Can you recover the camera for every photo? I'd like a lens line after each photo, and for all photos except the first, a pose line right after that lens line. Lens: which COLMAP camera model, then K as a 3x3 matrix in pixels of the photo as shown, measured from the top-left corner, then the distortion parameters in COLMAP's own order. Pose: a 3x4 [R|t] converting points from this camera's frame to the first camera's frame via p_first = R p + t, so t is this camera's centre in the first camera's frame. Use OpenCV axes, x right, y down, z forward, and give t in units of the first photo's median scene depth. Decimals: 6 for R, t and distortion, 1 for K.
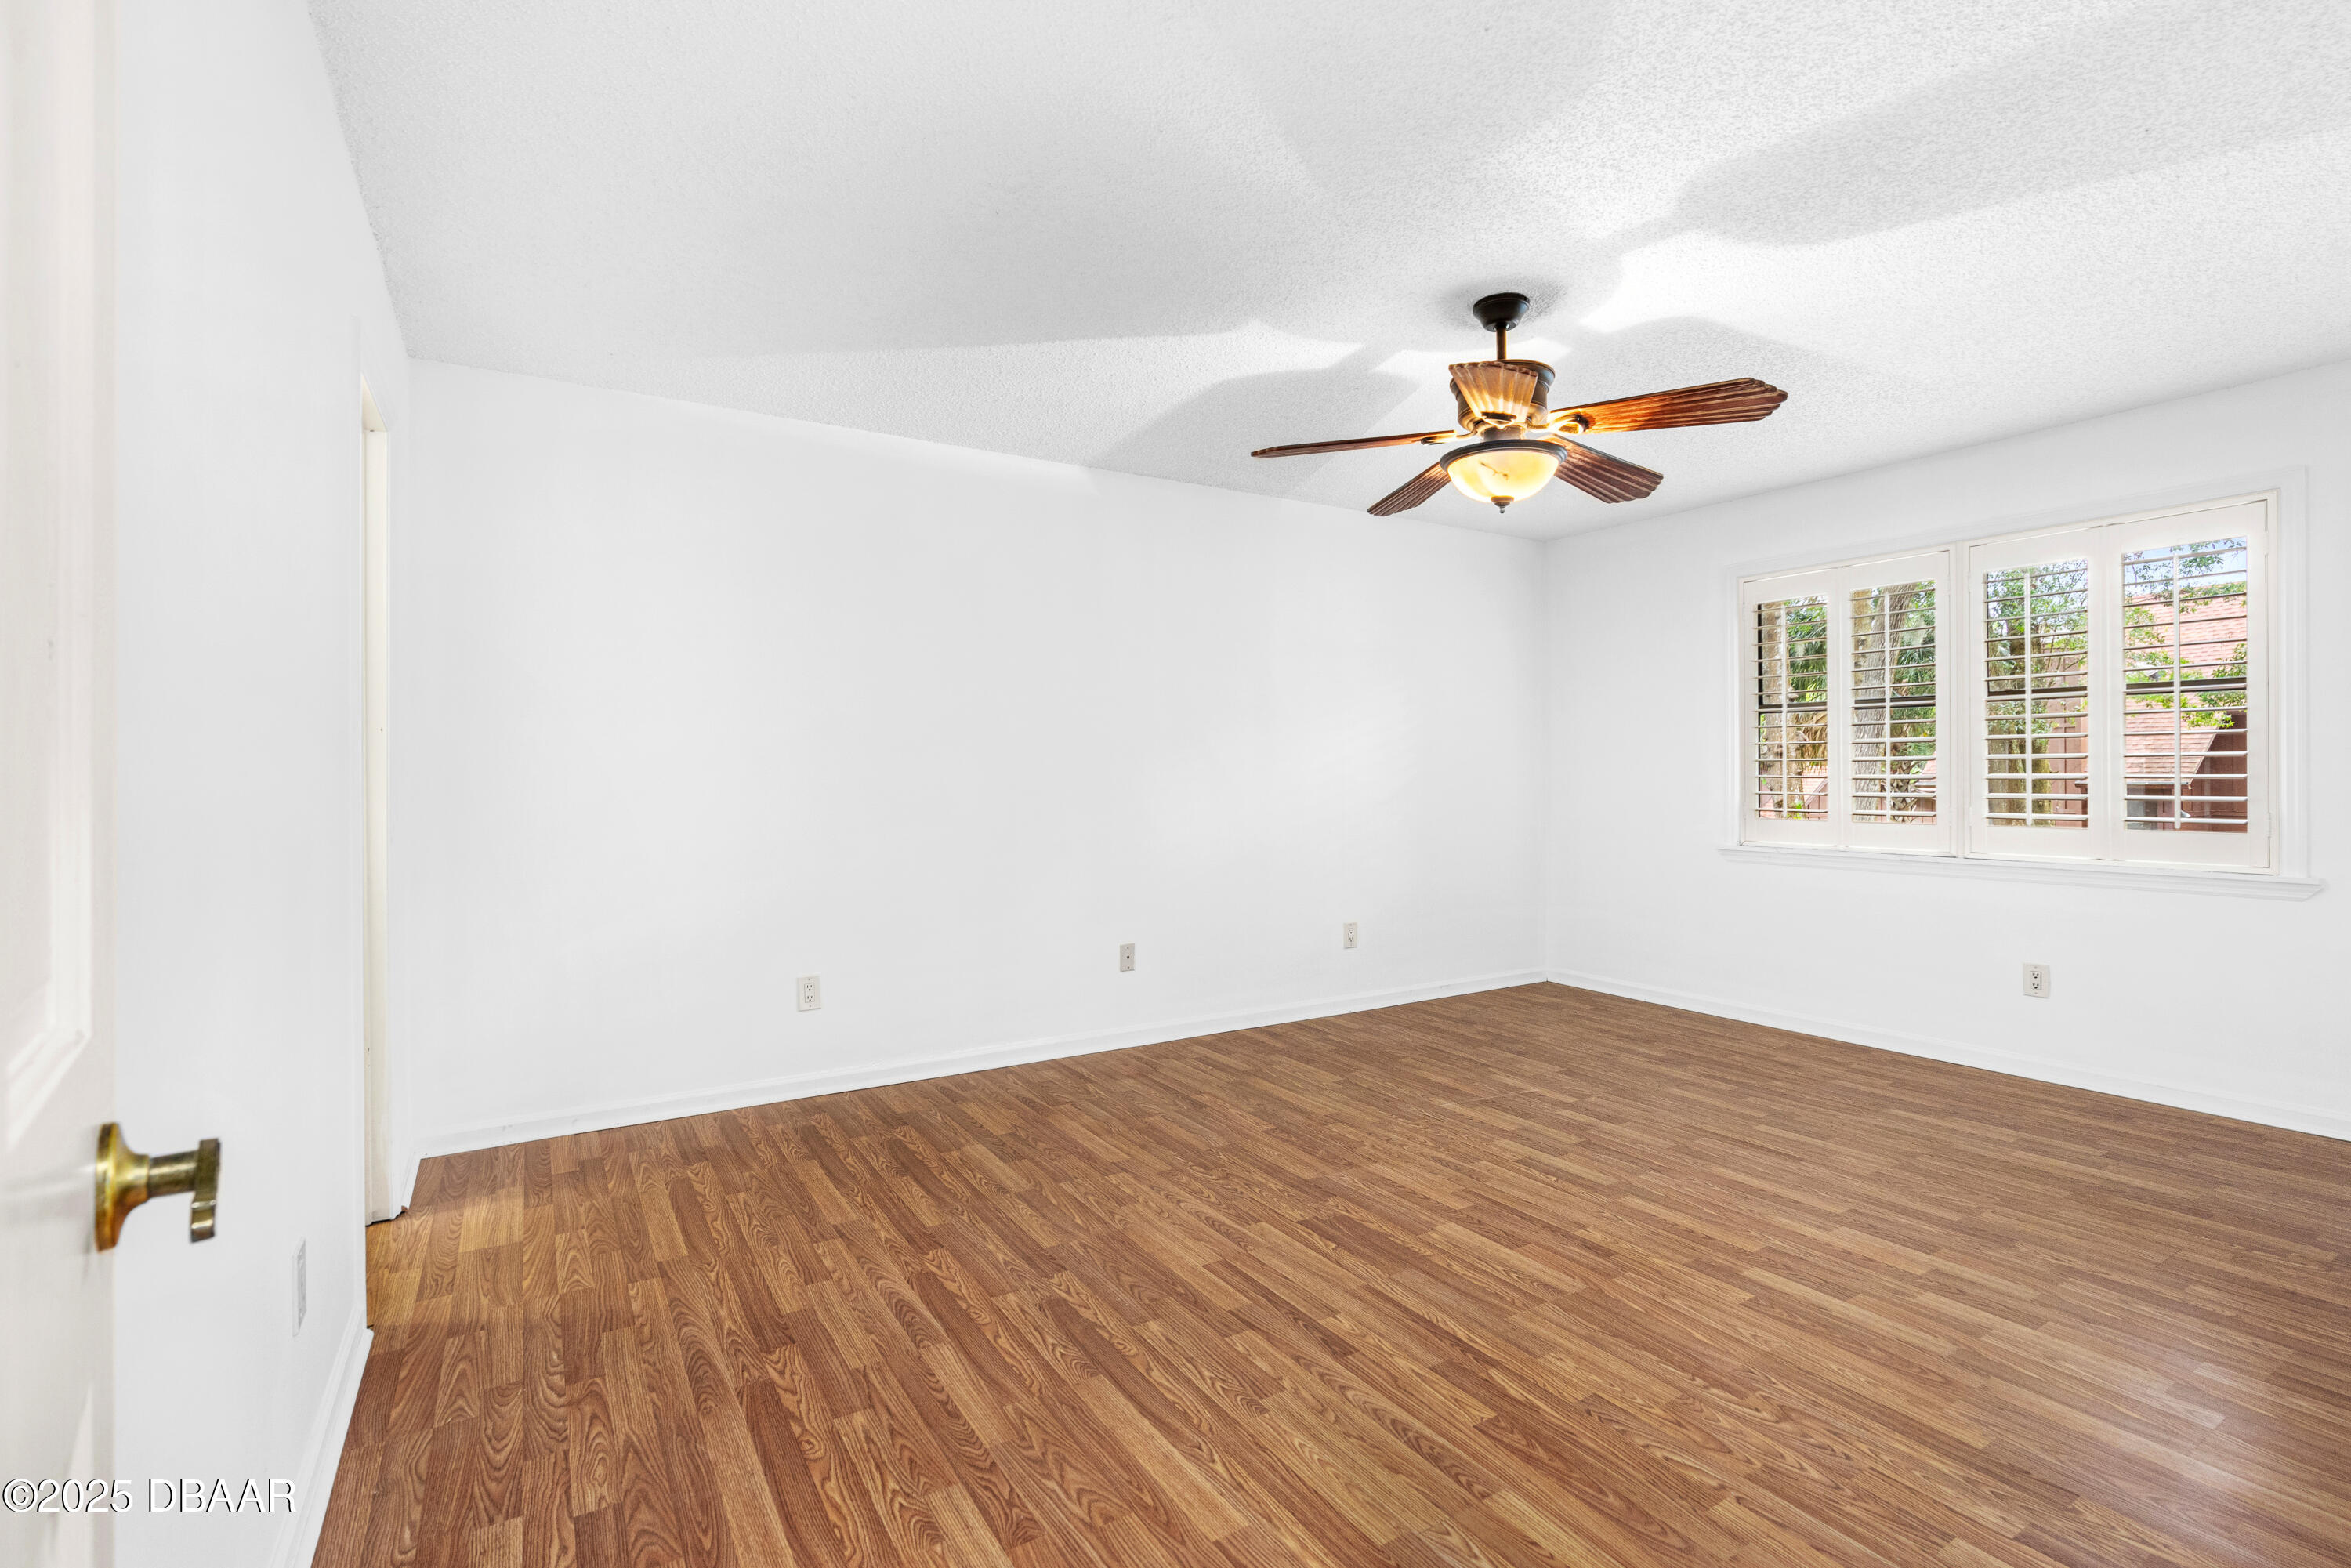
lens RADIAL K [[1072.8, 0, 1162.5], [0, 1072.8, 779.1], [0, 0, 1]] dist [-0.000644, 0.000404]
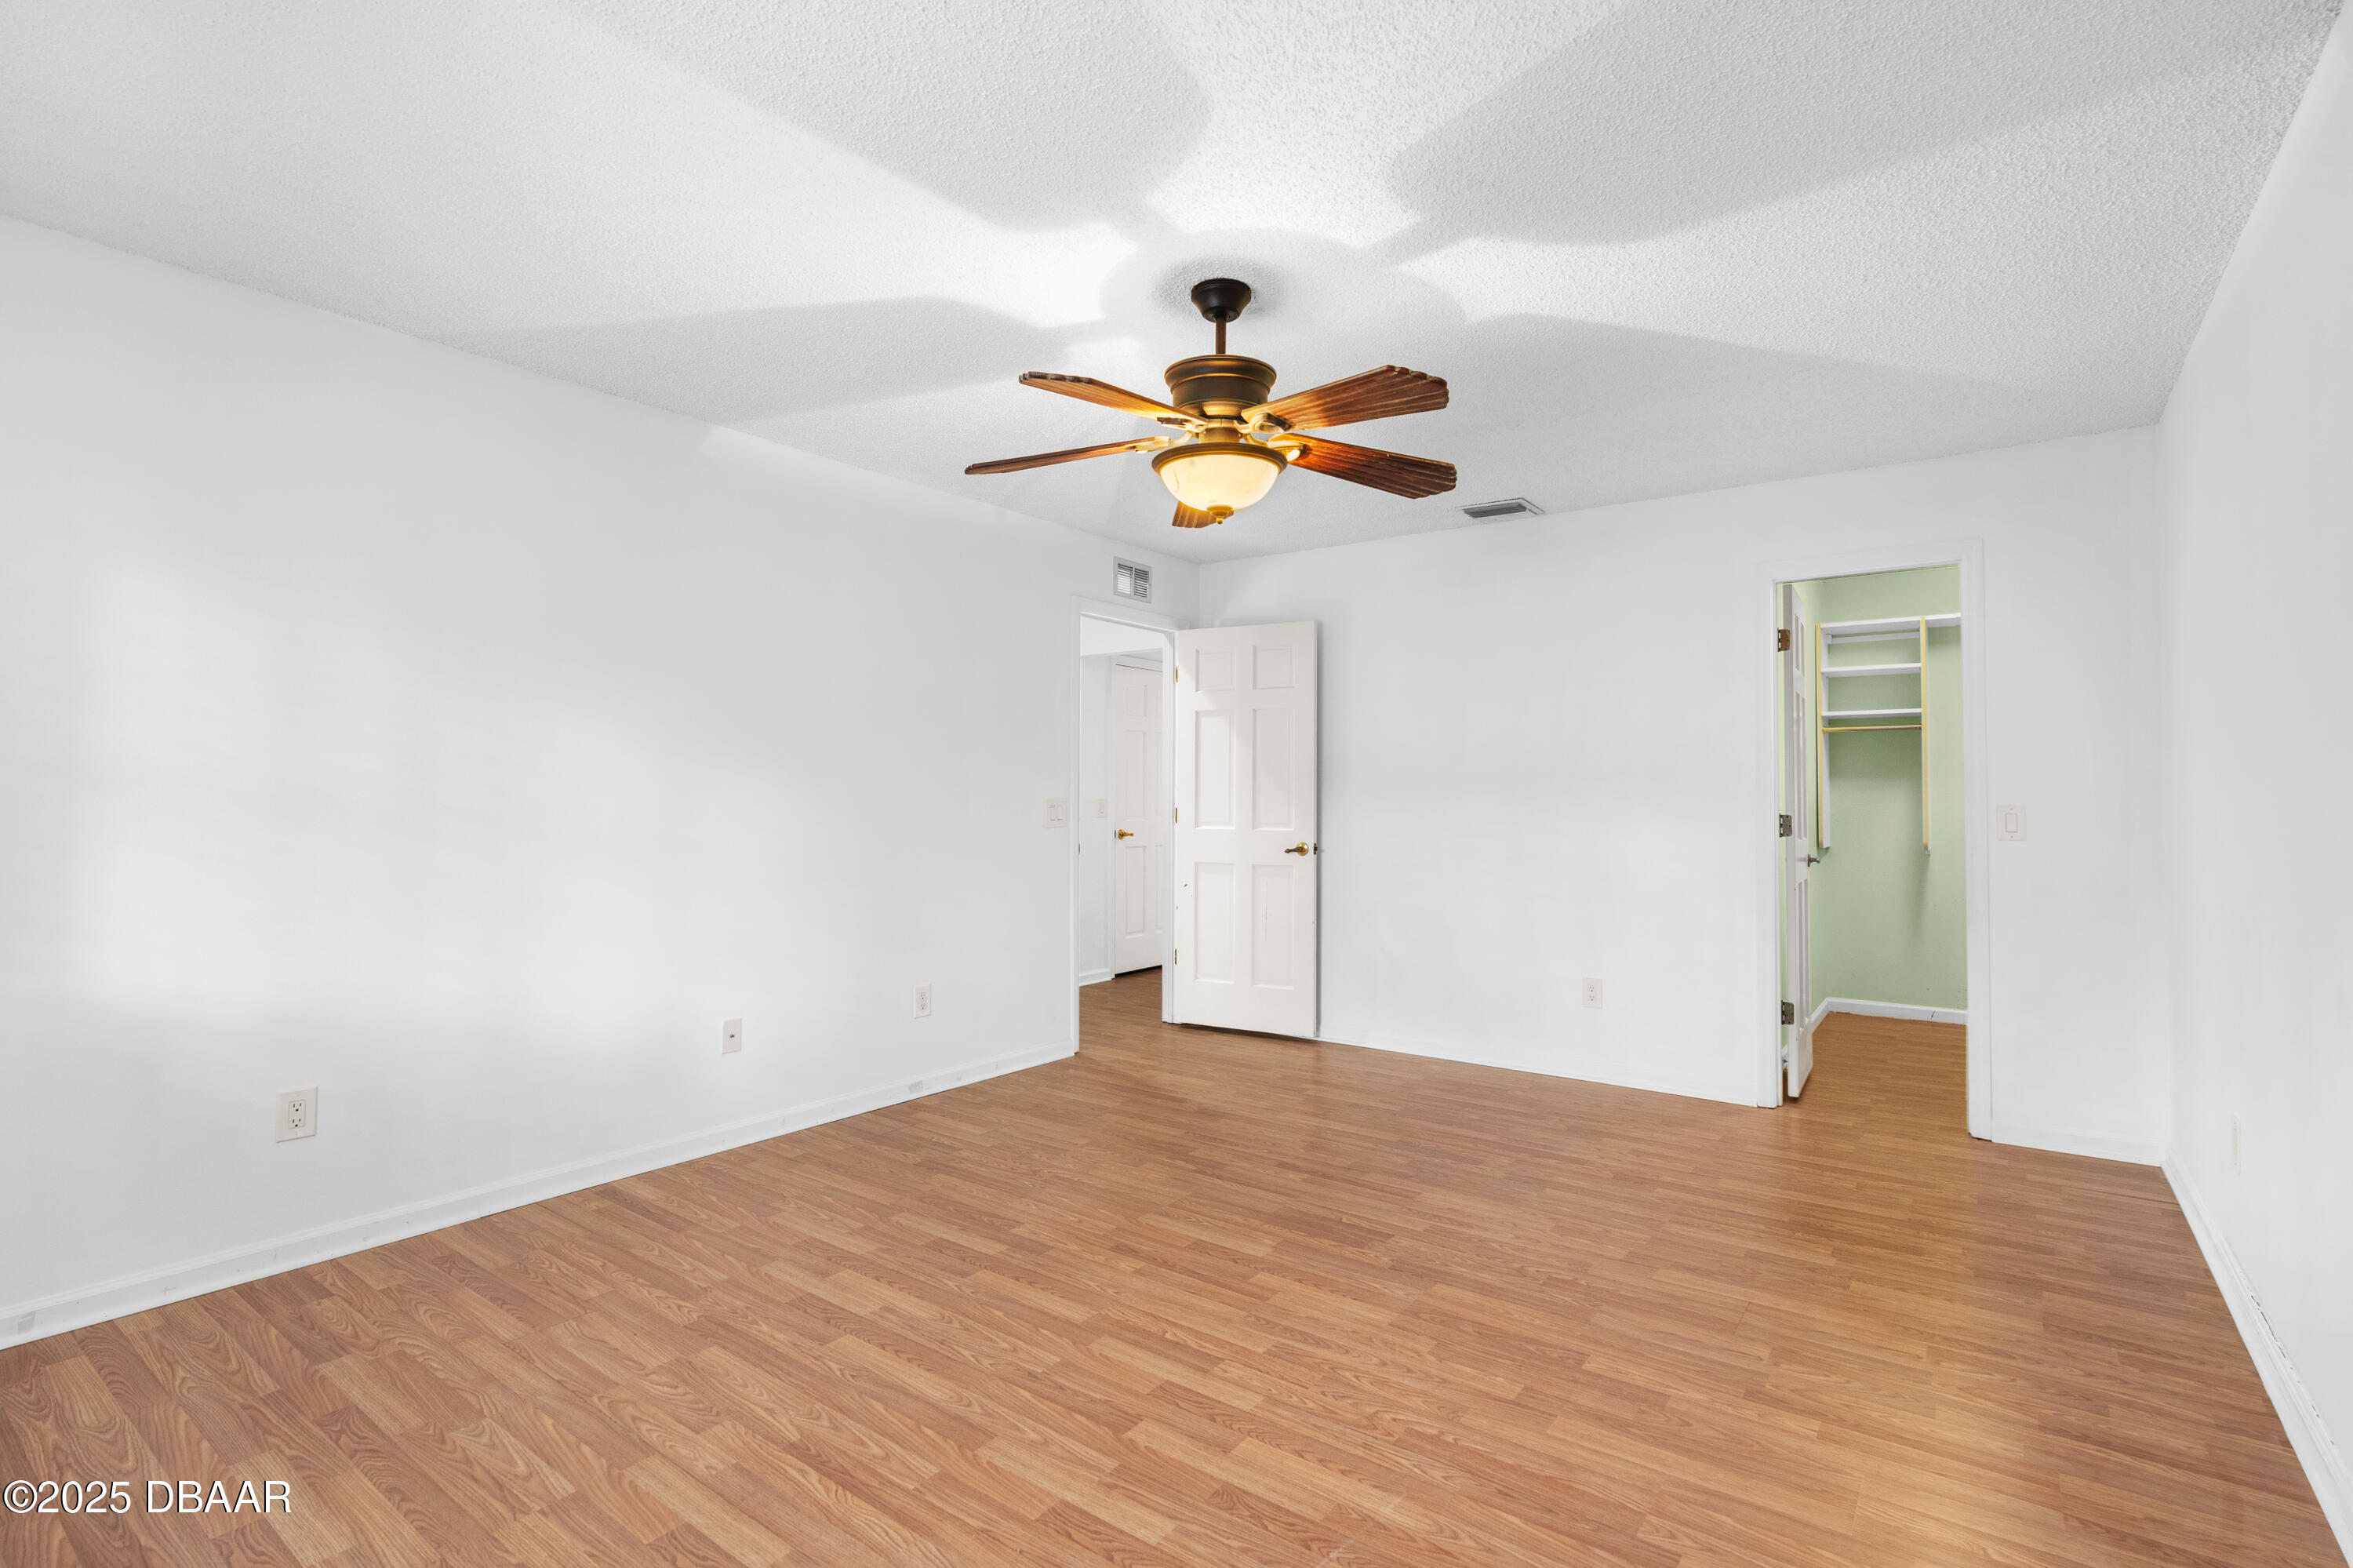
lens RADIAL K [[1073.8, 0, 1177.1], [0, 1073.8, 779.2], [0, 0, 1]] dist [-0.000644, 0.000404]
pose [[-0.927031, -0.006753, -0.374923, 0.723806], [-0.002203, 0.999919, -0.012562, -0.018057], [0.374978, -0.010820, -0.926971, 1.914327]]
